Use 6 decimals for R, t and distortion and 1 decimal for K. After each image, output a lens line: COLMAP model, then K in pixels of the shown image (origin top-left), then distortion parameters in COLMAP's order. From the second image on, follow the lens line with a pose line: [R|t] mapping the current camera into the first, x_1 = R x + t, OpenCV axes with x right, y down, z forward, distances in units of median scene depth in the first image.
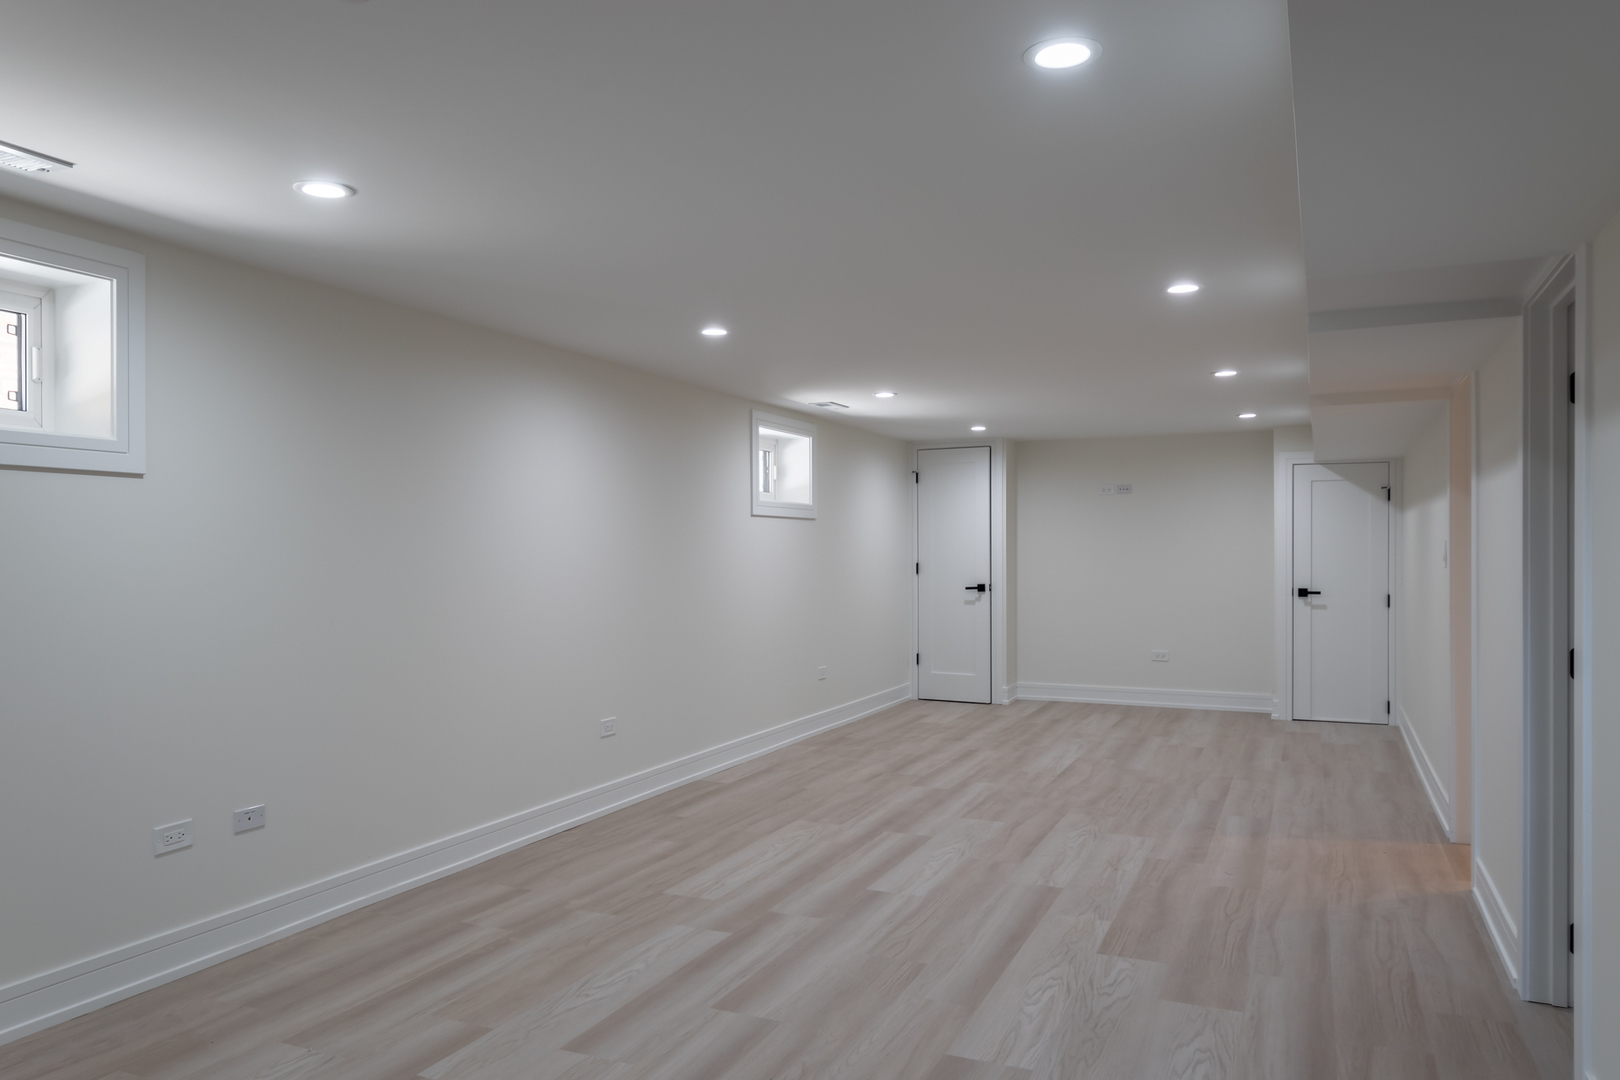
lens RADIAL K [[1164.2, 0, 807.4], [0, 1164.2, 556.6], [0, 0, 1]] dist [0.002233, 0.001695]
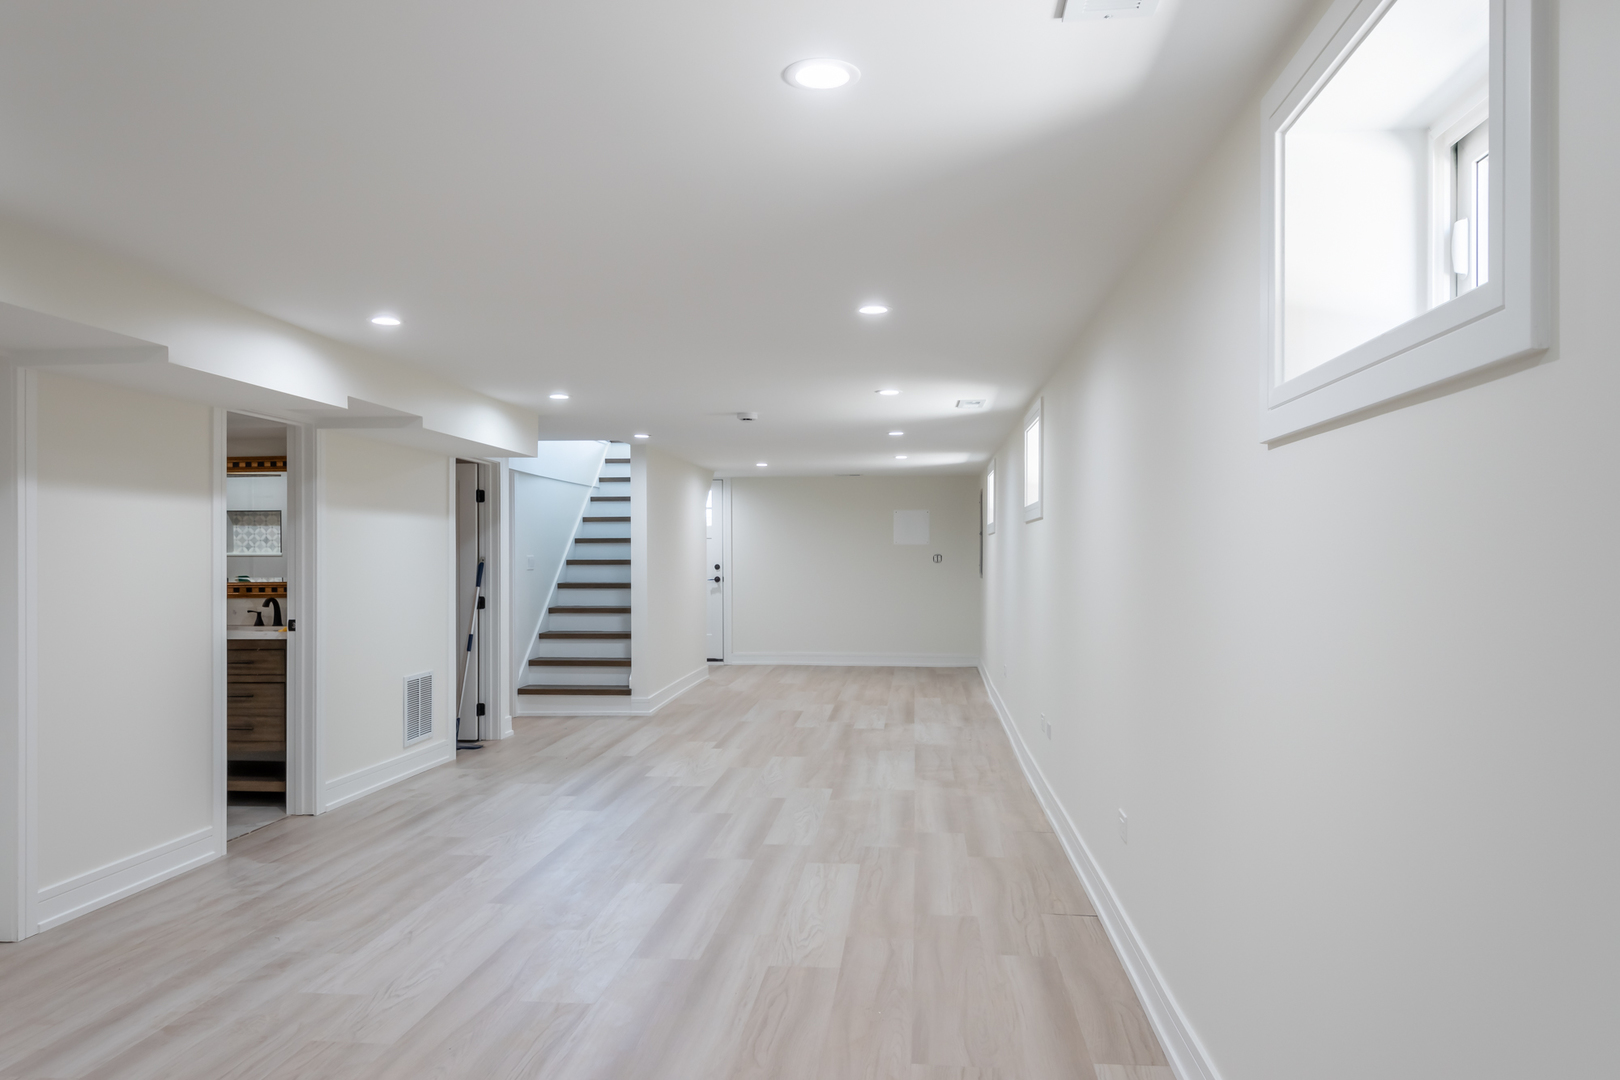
lens RADIAL K [[1186.7, 0, 809.4], [0, 1186.7, 560.5], [0, 0, 1]] dist [0.000918, -0.000024]
pose [[-0.953344, 0.002983, -0.301872, 0.155628], [0.001487, 0.999985, 0.005183, -0.006823], [0.301883, 0.004492, -0.953334, 1.209699]]
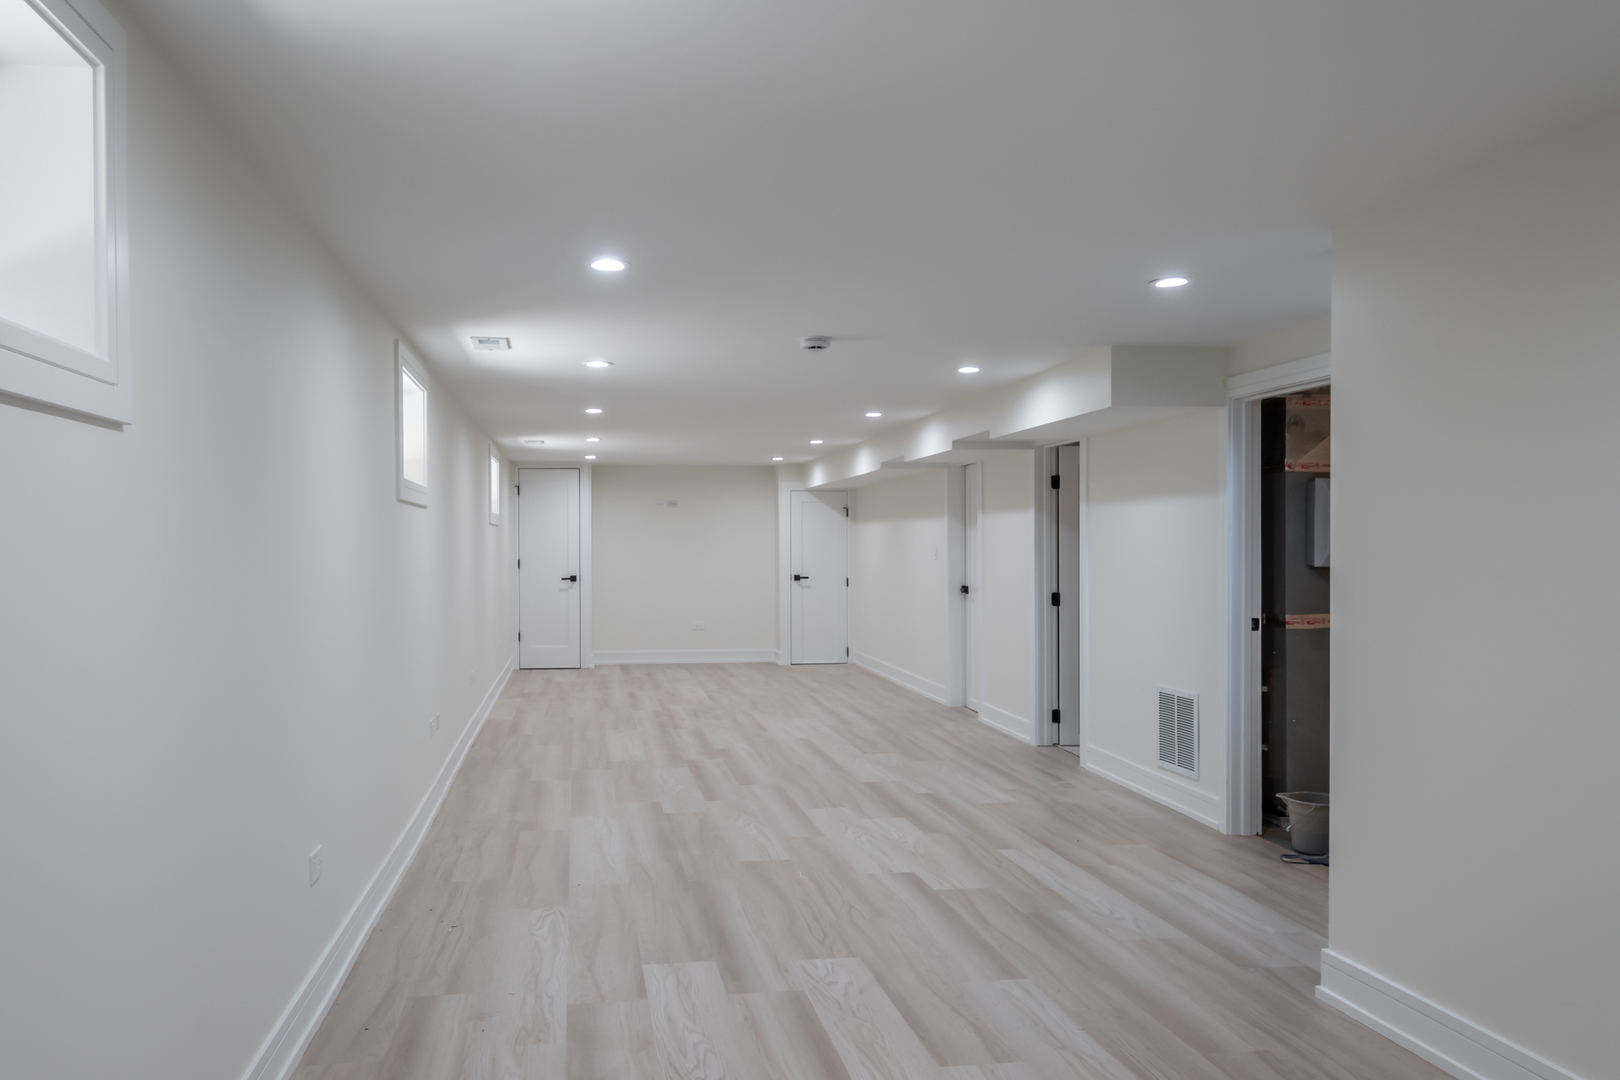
lens RADIAL K [[1186.7, 0, 809.4], [0, 1186.7, 560.5], [0, 0, 1]] dist [0.000918, -0.000024]
pose [[0.830094, -0.007613, 0.557572, -0.471968], [0.002894, 0.999952, 0.009344, -0.005689], [-0.557616, -0.006143, 0.830076, -0.300645]]
